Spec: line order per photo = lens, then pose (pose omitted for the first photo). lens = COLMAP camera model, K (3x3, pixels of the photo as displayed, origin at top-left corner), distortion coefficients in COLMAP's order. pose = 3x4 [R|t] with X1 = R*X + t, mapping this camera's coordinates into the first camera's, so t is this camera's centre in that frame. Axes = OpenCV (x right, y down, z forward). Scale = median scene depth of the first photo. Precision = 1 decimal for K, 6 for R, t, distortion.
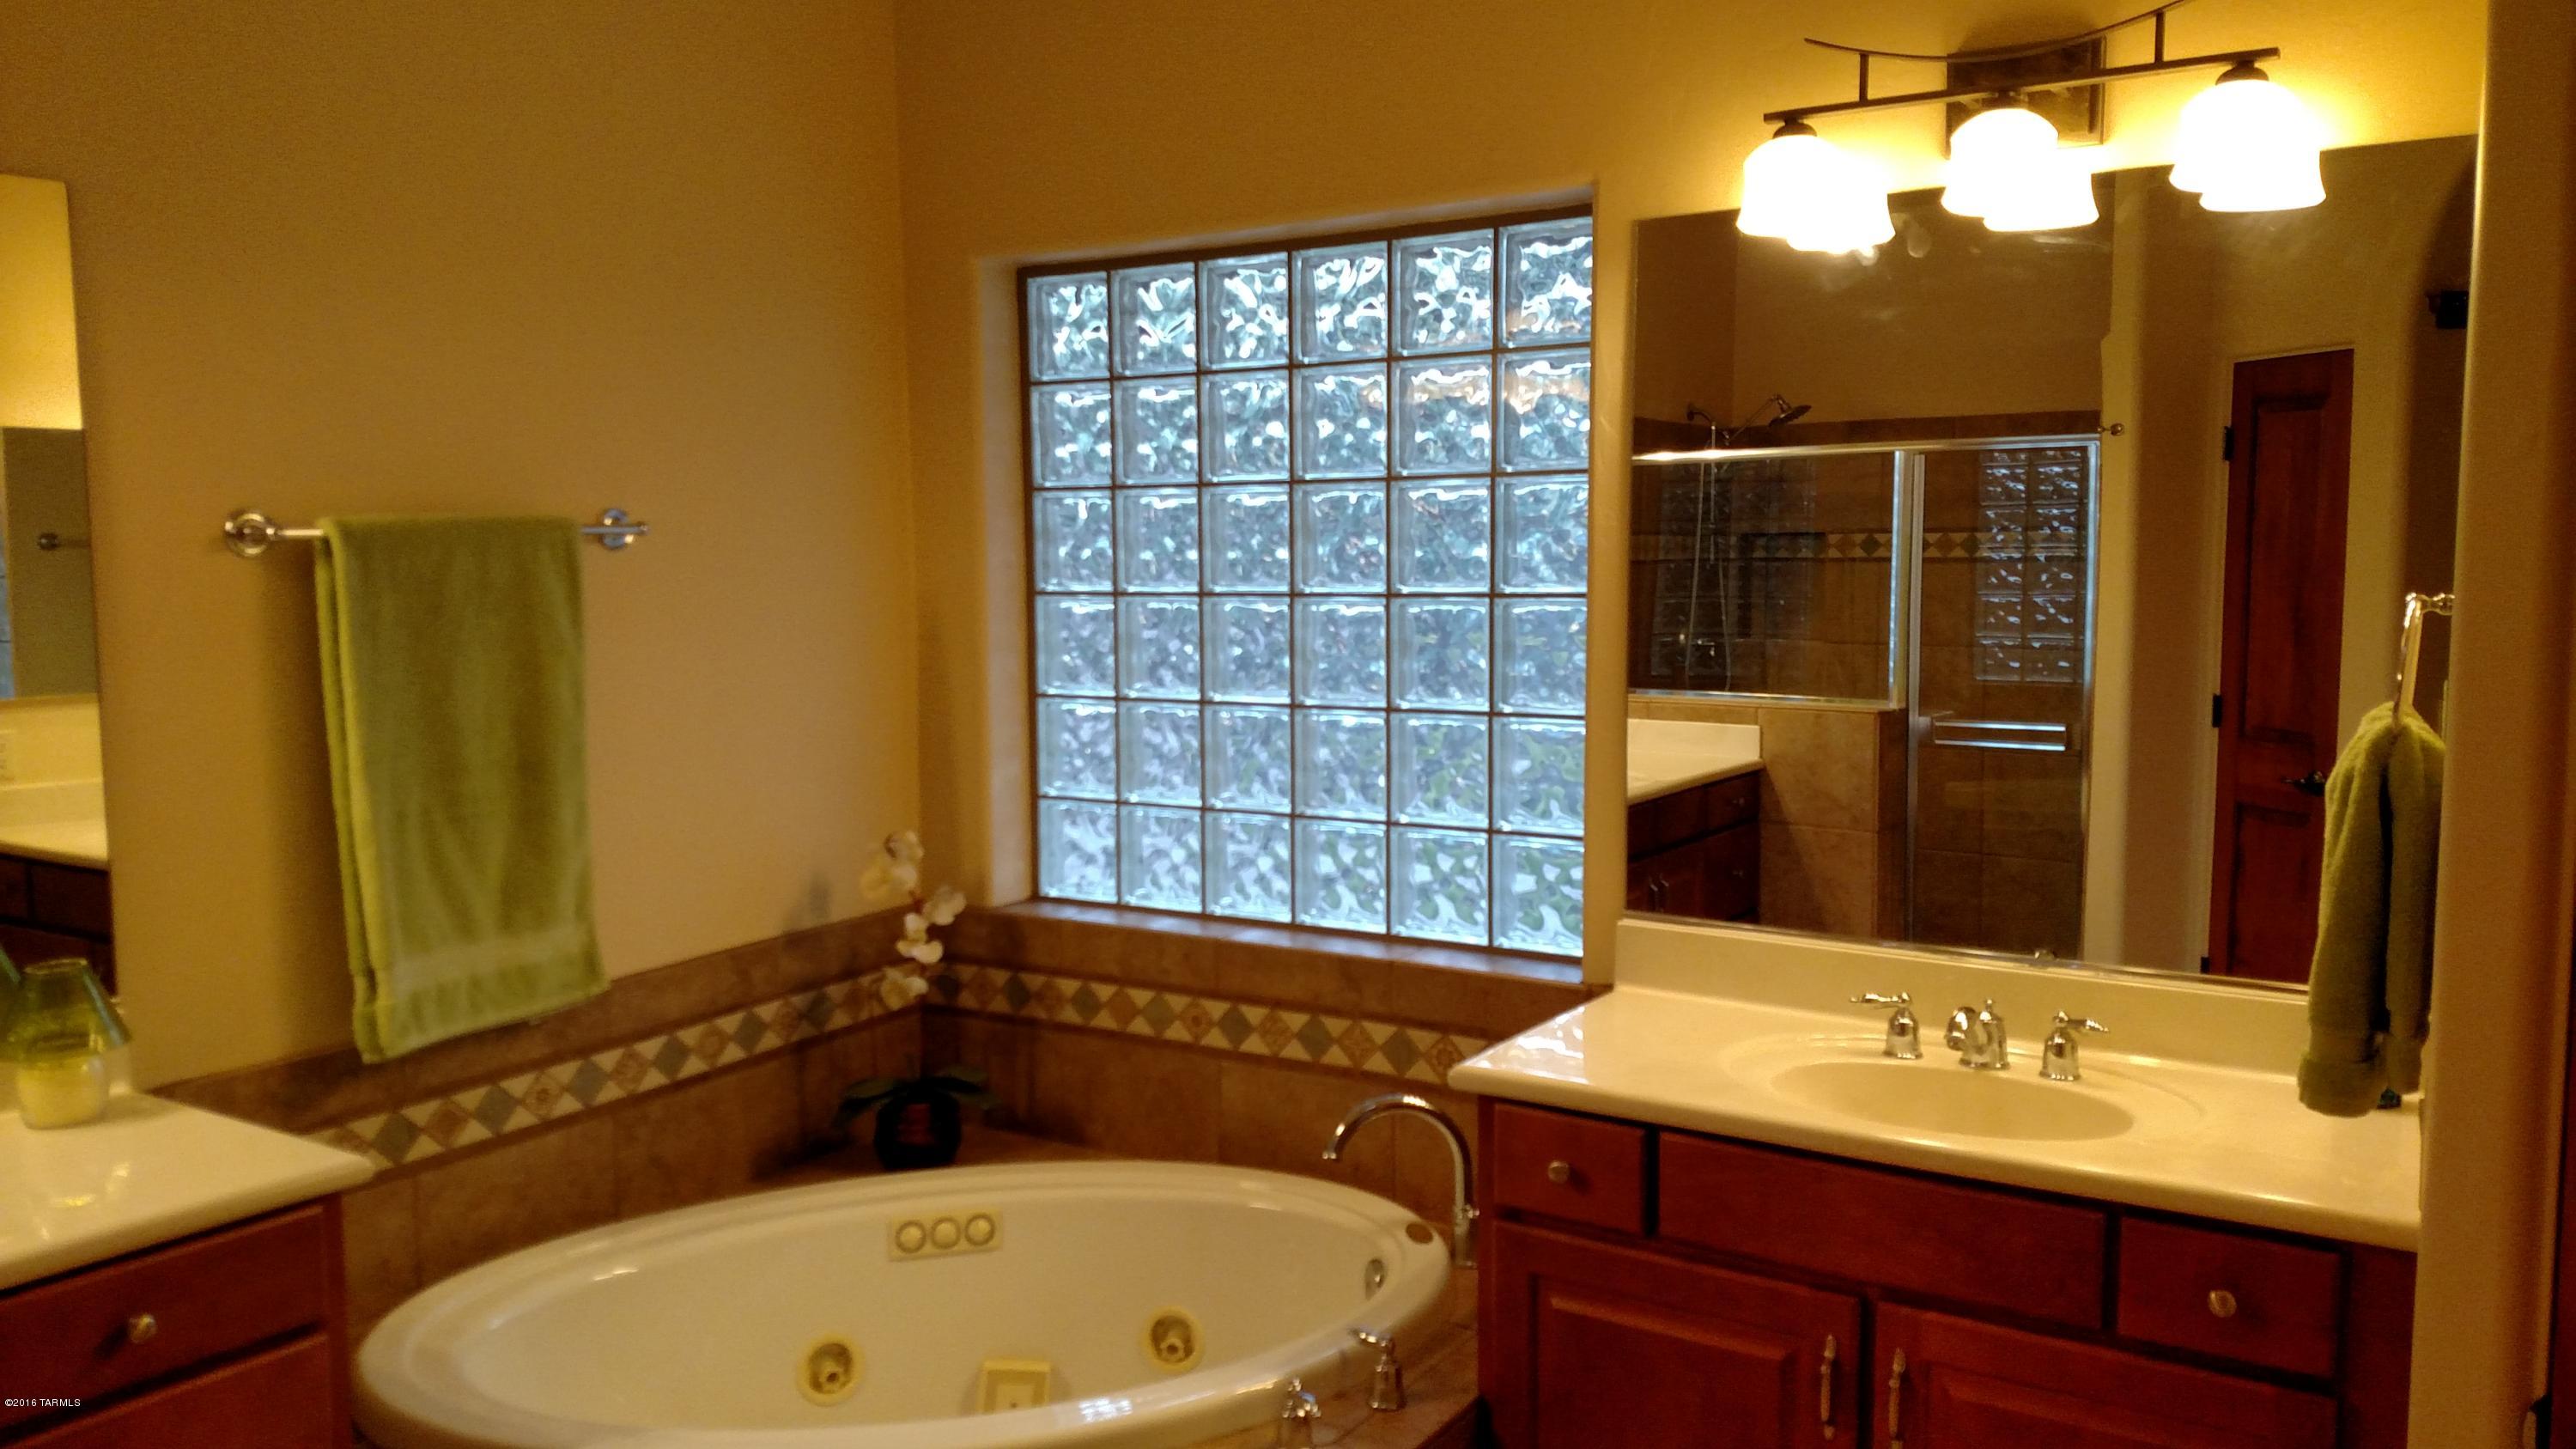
lens RADIAL K [[1964.6, 0, 1270.9], [0, 1964.6, 699.3], [0, 0, 1]] dist [0.273246, -0.681310]
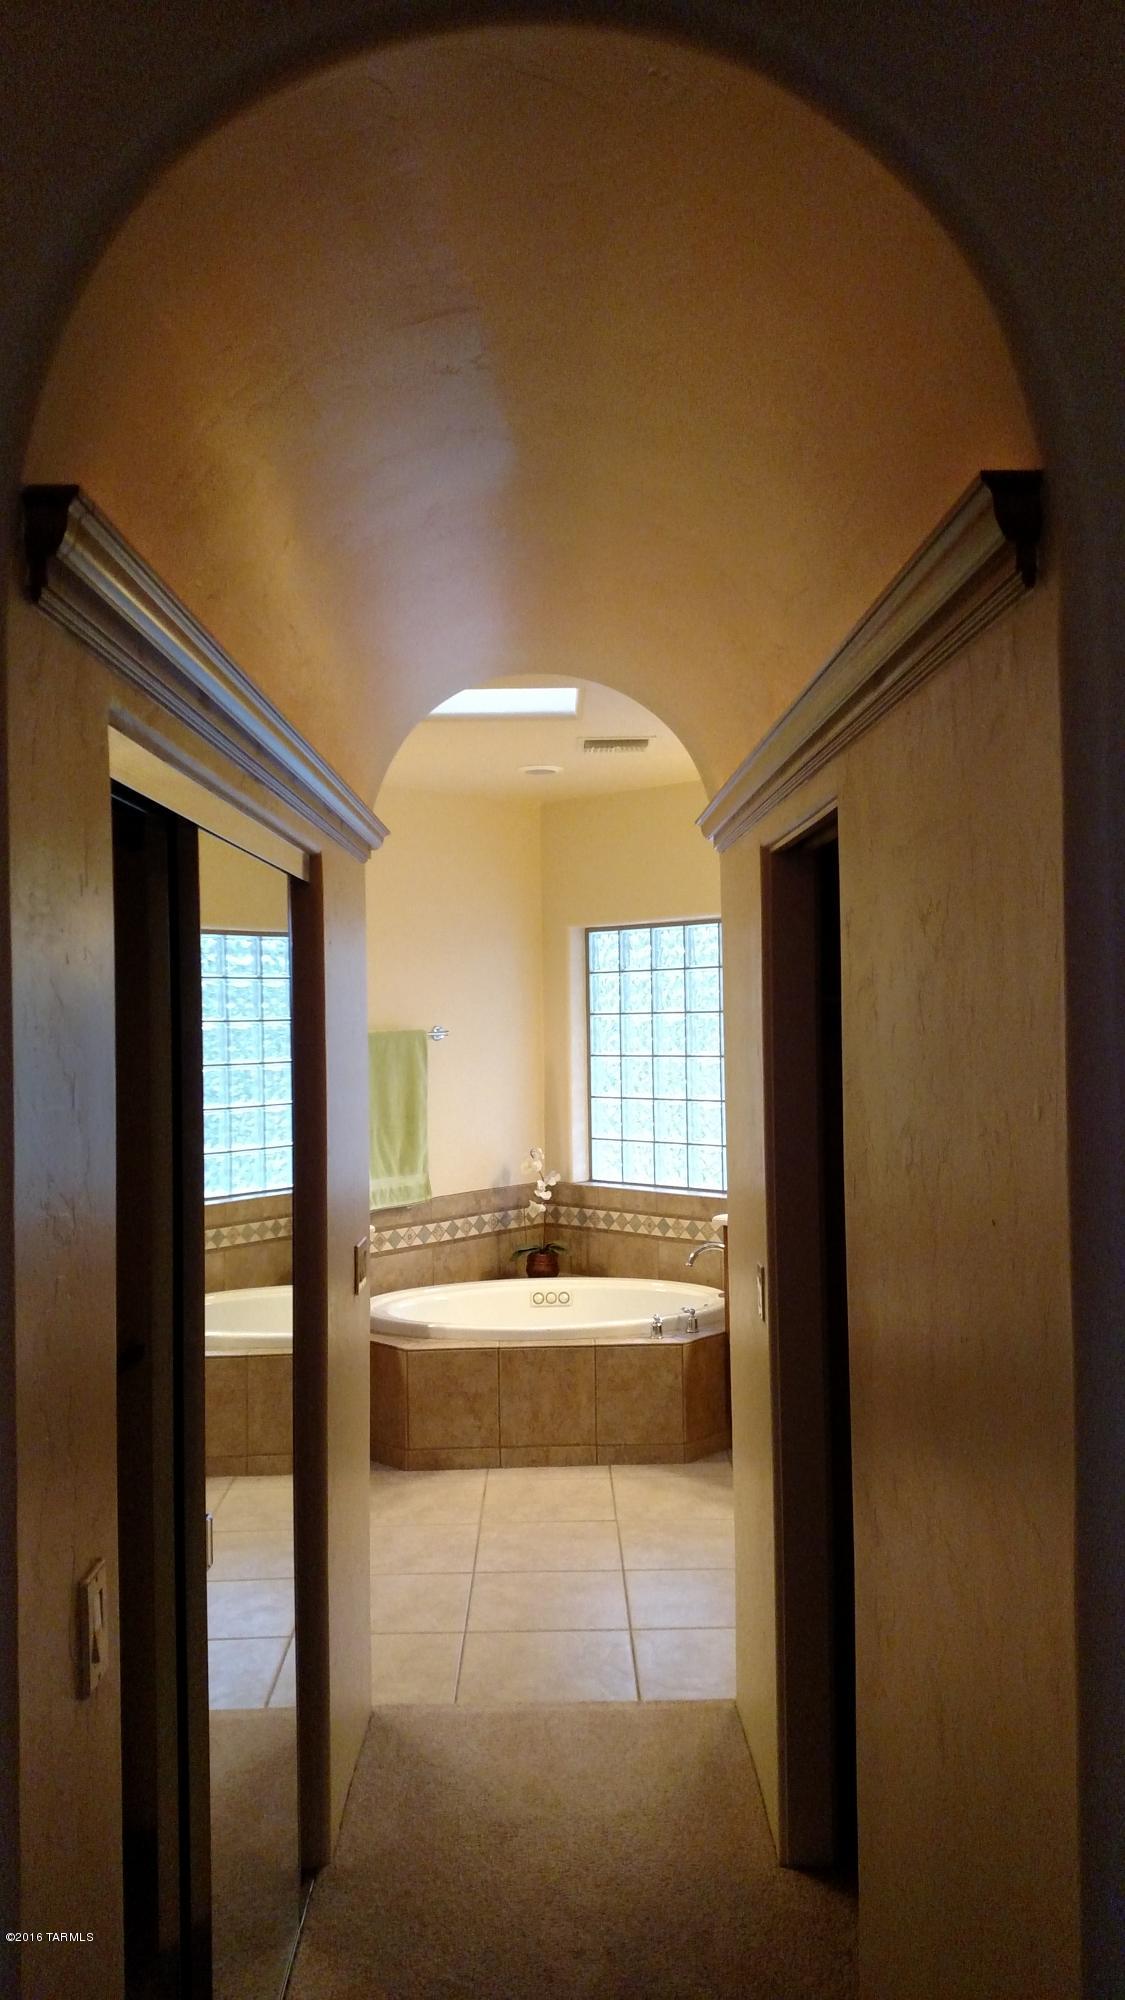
lens RADIAL K [[1525.1, 0, 557.1], [0, 1525.1, 990.8], [0, 0, 1]] dist [0.273246, -0.681310]
pose [[0.981639, -0.008553, -0.190555, 0.223399], [-0.010207, 0.995208, -0.097248, 0.056661], [0.190474, 0.097407, 0.976848, -0.968841]]
